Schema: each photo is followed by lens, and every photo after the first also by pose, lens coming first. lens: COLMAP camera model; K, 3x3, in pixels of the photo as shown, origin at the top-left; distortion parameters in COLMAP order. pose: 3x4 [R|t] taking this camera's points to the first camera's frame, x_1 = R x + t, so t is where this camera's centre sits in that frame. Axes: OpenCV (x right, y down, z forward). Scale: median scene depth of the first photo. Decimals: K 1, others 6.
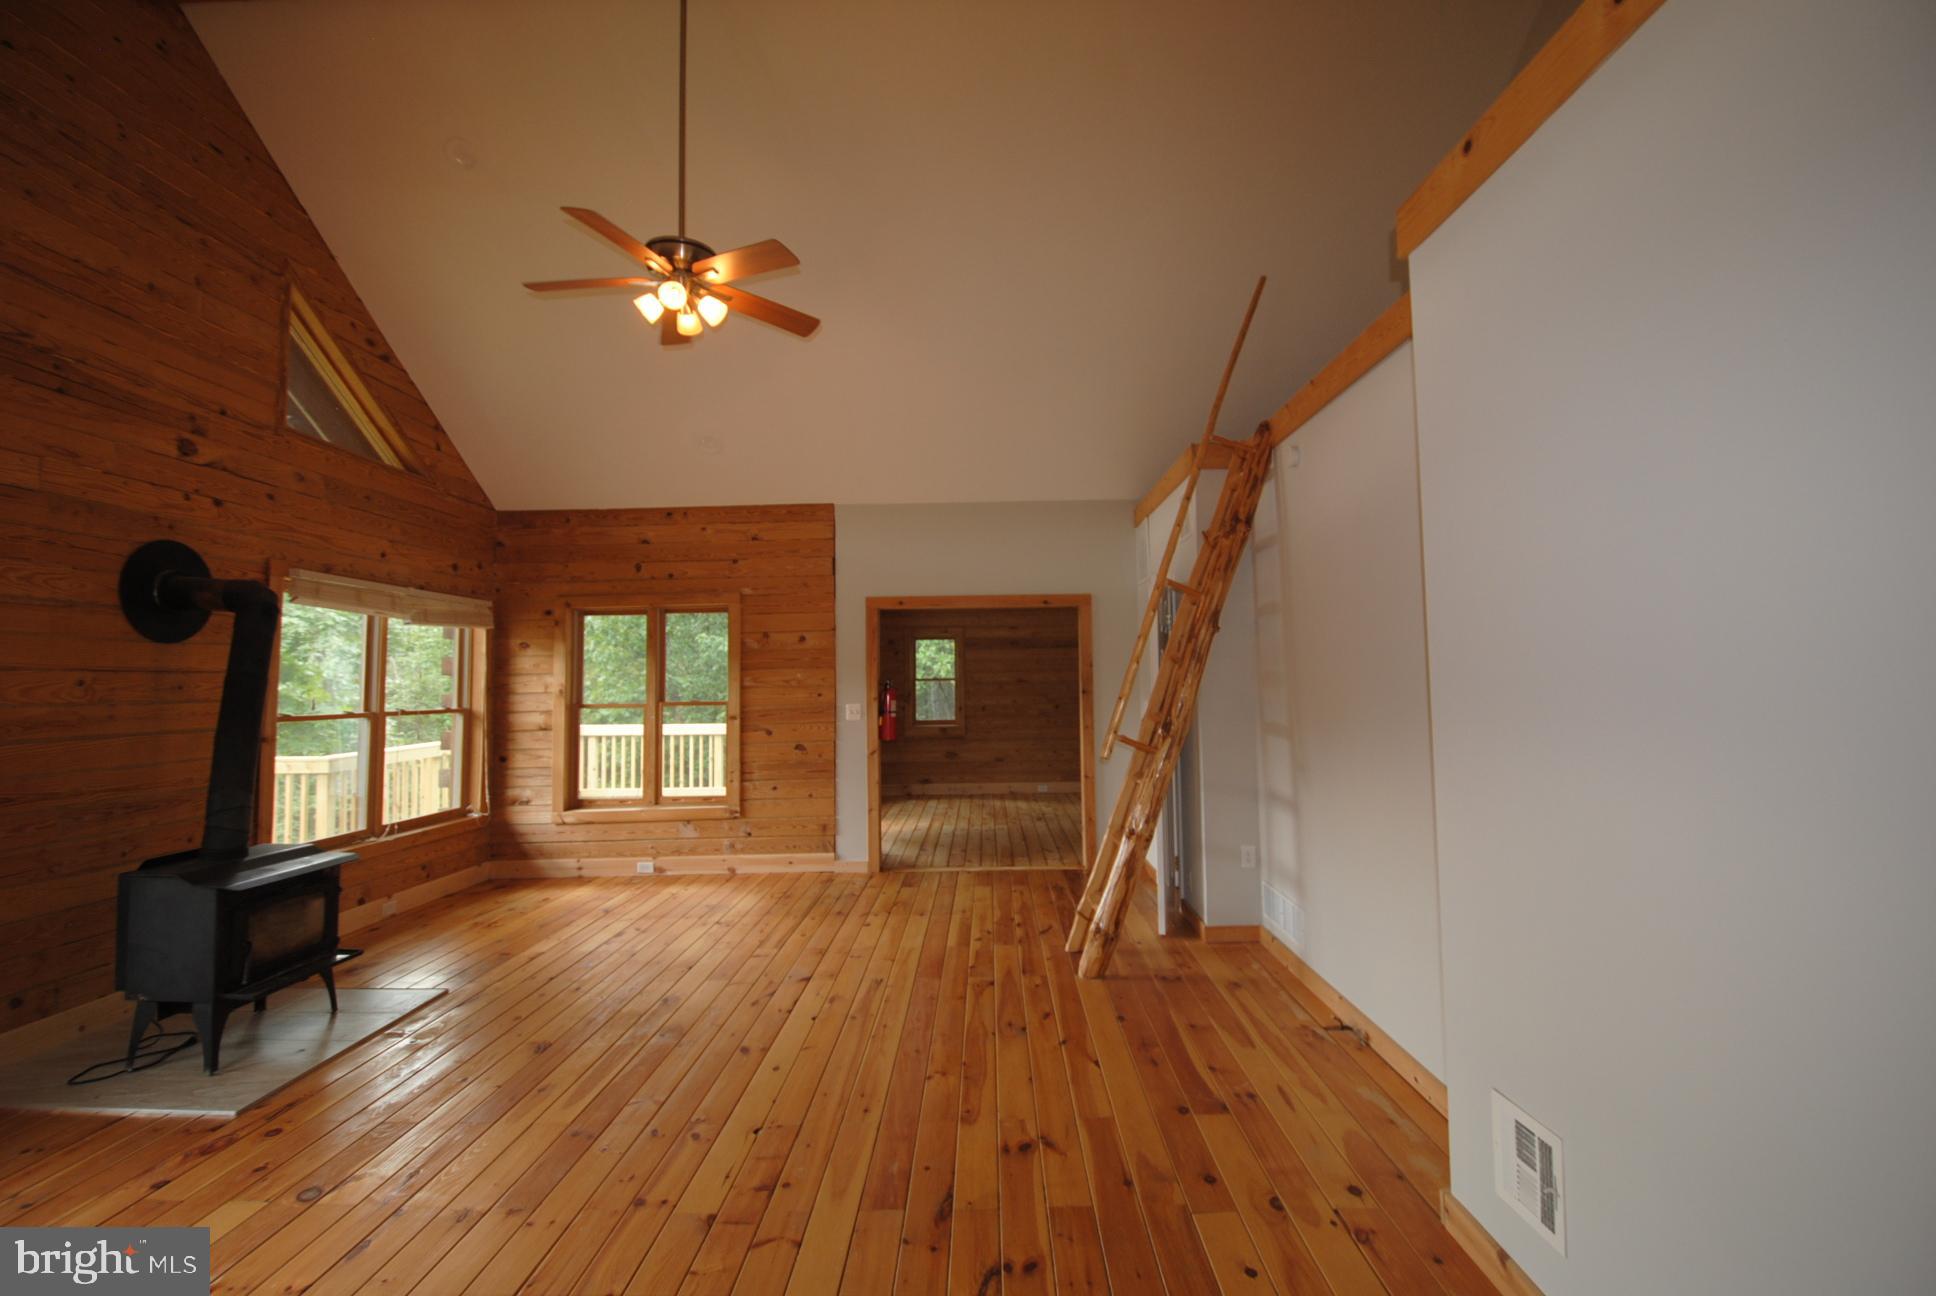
lens RADIAL K [[841.5, 0, 983.4], [0, 841.5, 636.2], [0, 0, 1]] dist [0.018104, -0.028952]
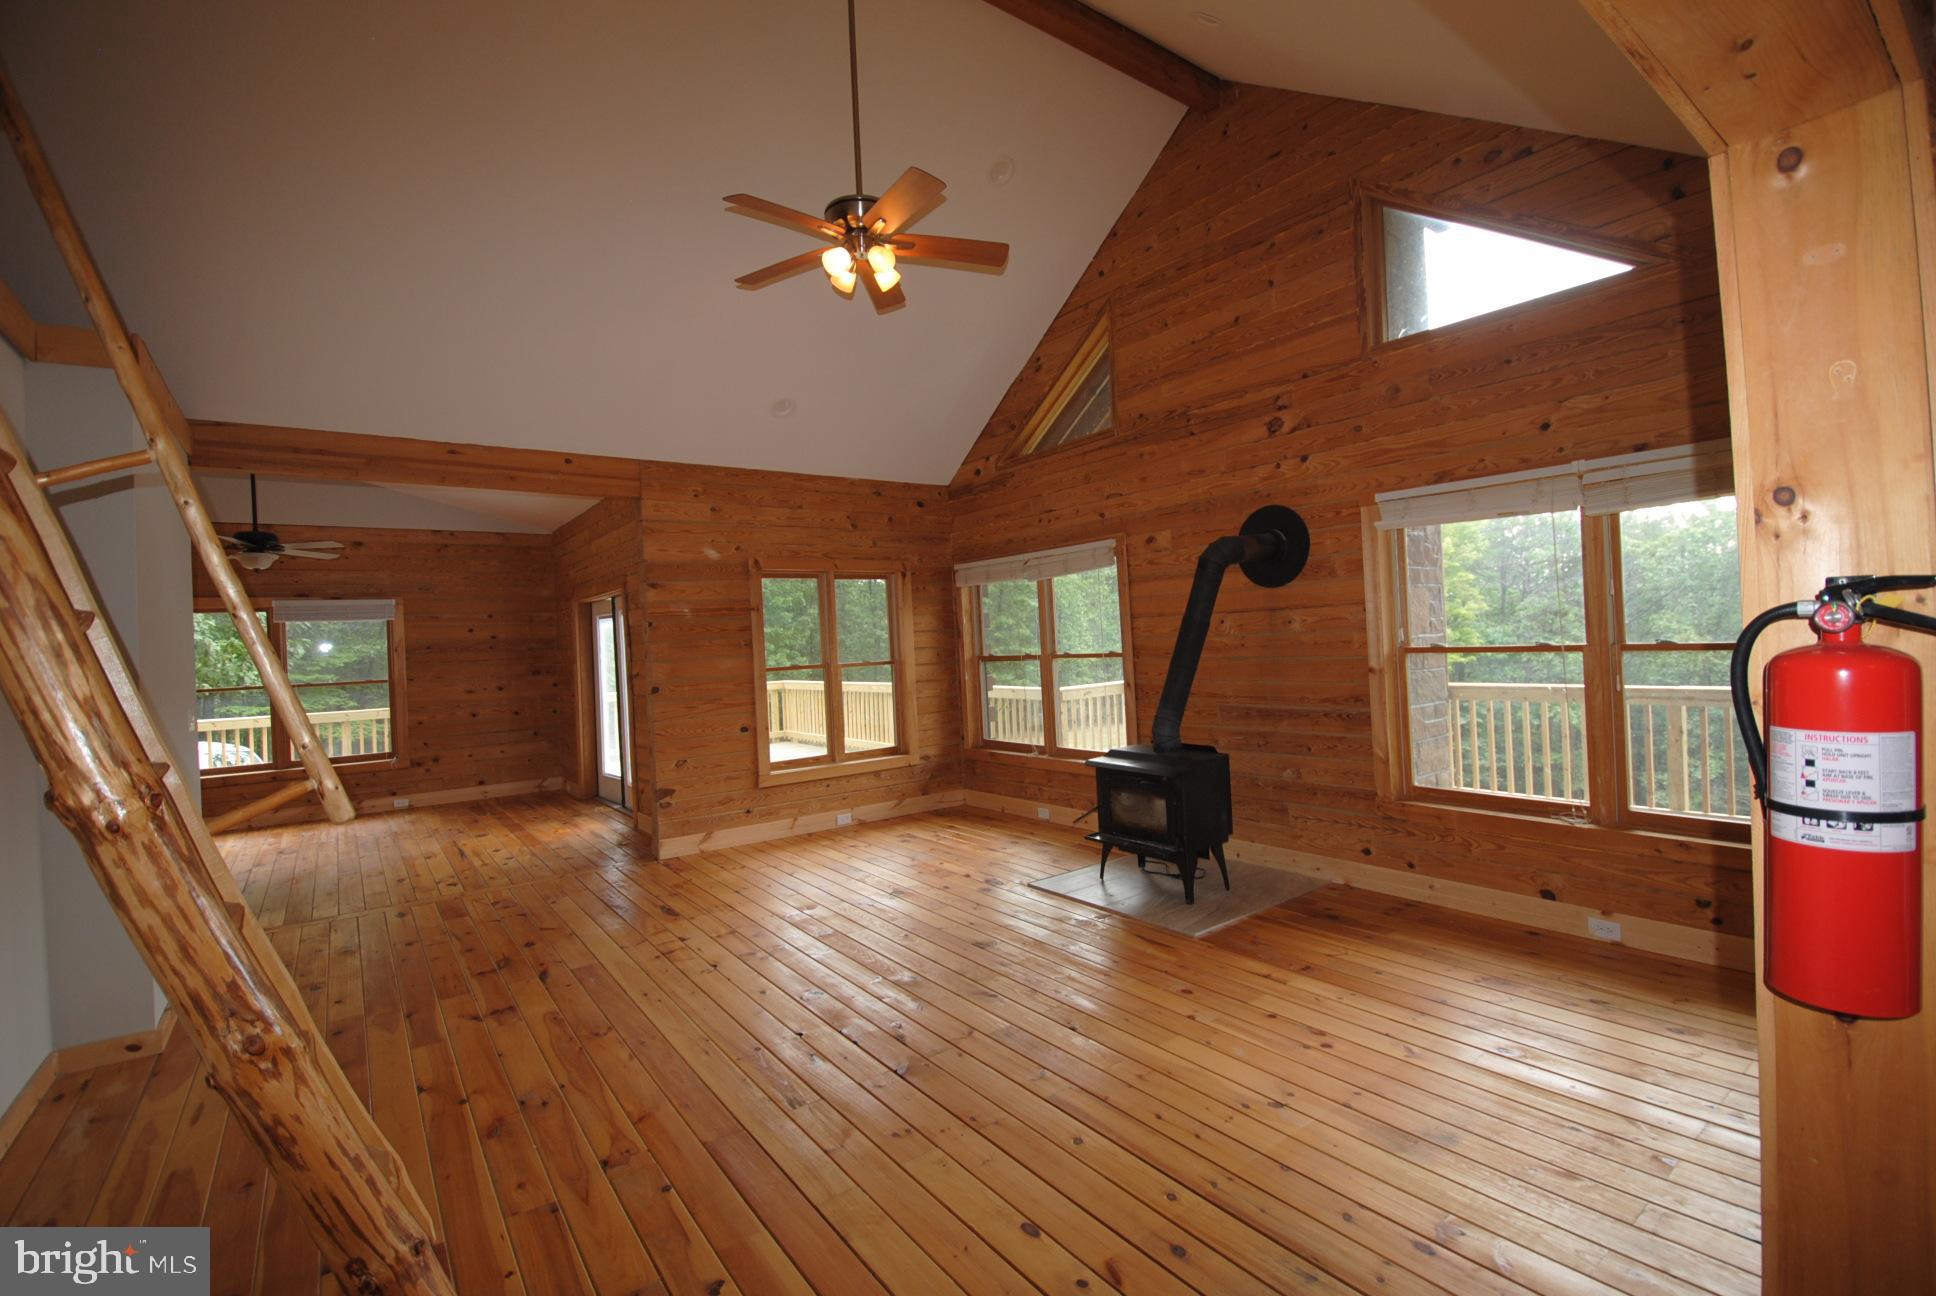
lens RADIAL K [[841.5, 0, 983.4], [0, 841.5, 636.2], [0, 0, 1]] dist [0.018104, -0.028952]
pose [[-0.791815, 0.047768, -0.608890, 0.161645], [0.087254, 0.995558, -0.035365, 0.096022], [0.604496, -0.081131, -0.792466, 1.876160]]
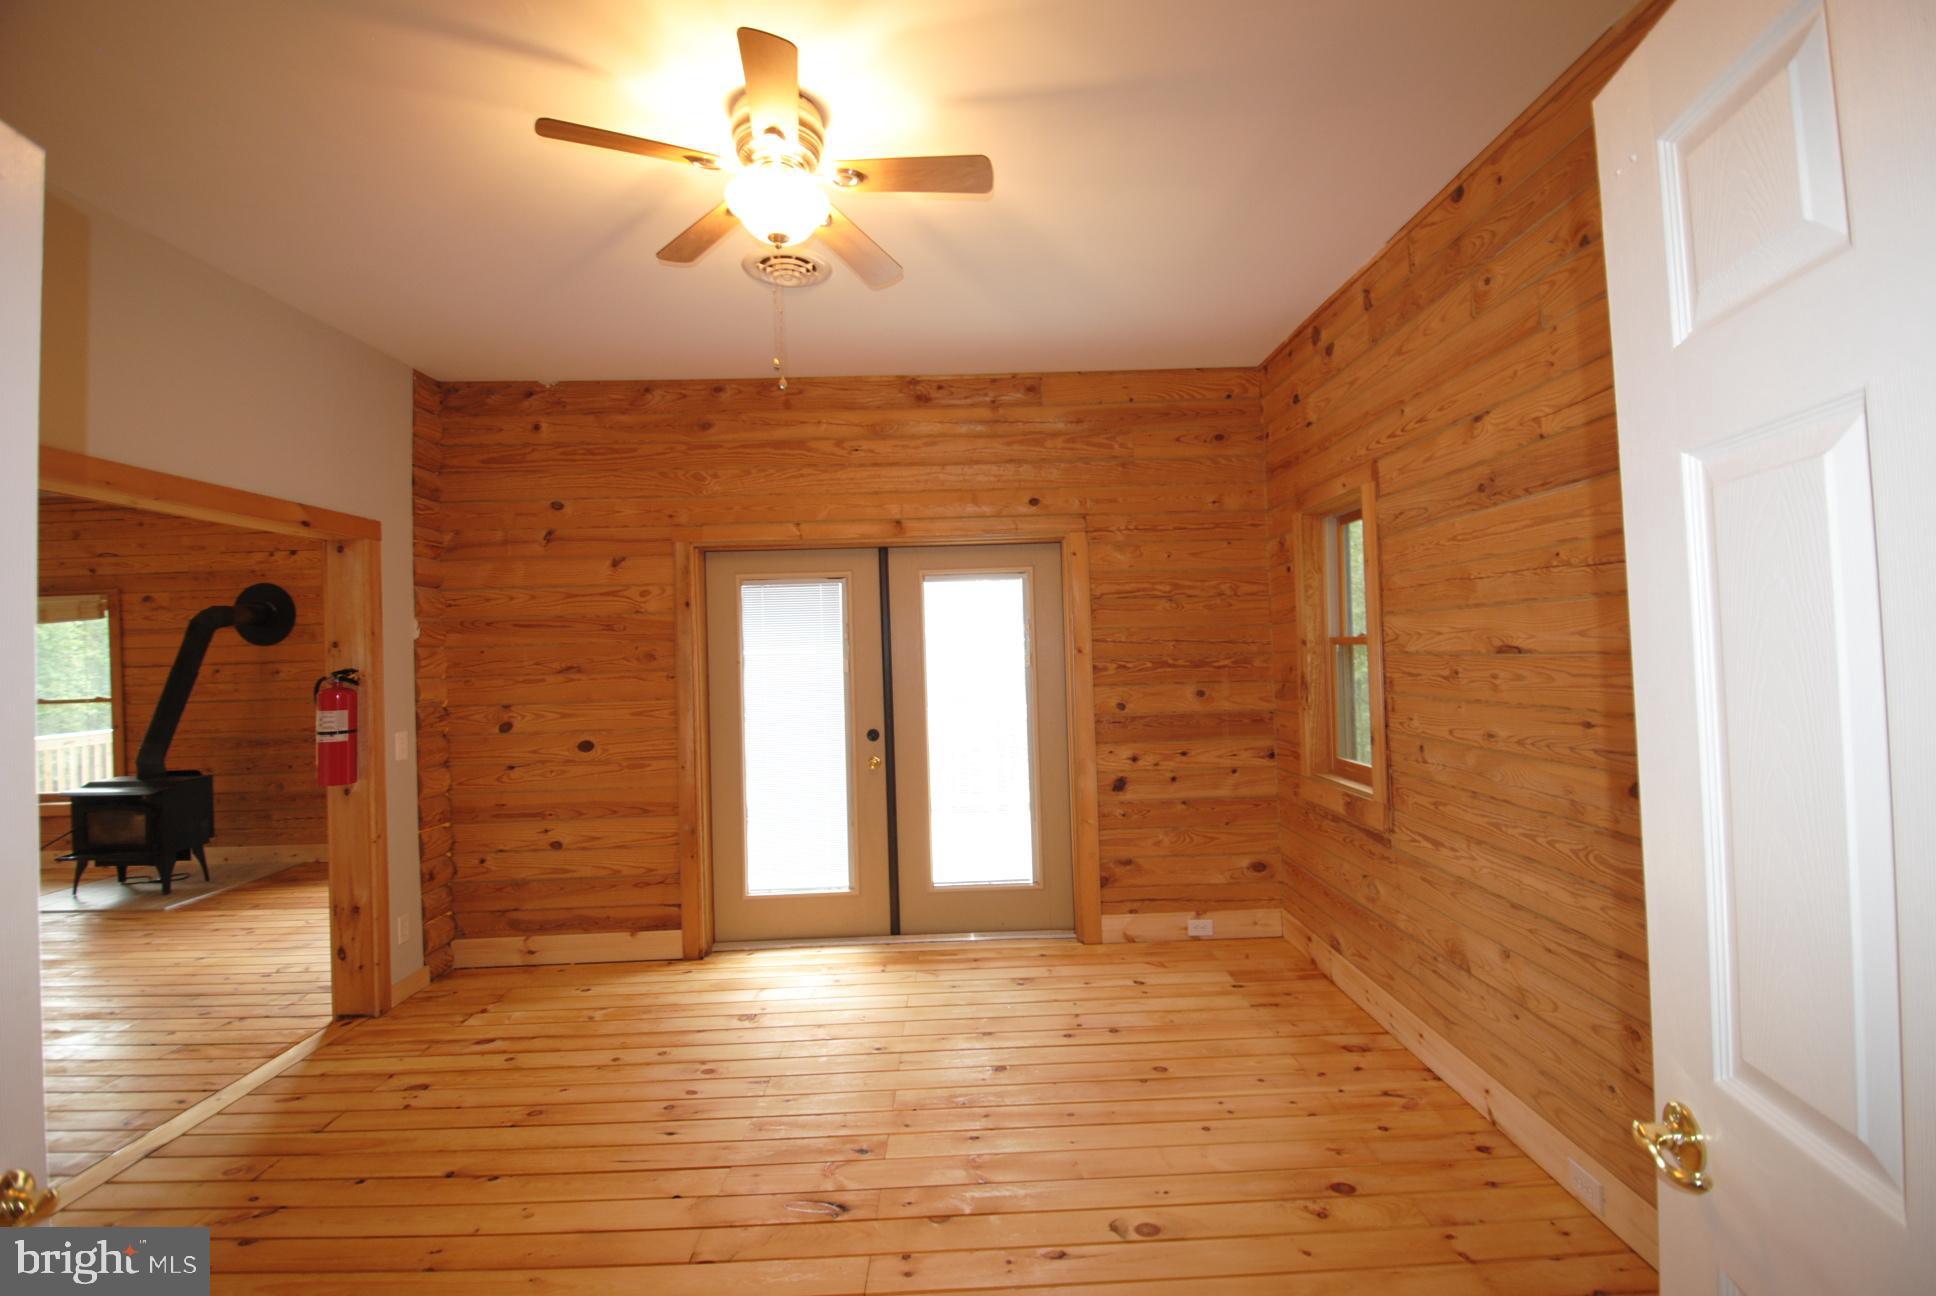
lens RADIAL K [[850.7, 0, 970.1], [0, 850.7, 630.3], [0, 0, 1]] dist [0.015060, -0.021881]
pose [[0.019947, -0.007561, -0.999772, 0.791967], [0.084255, 0.996427, -0.005854, 0.113973], [0.996245, -0.084119, 0.020513, 2.544282]]
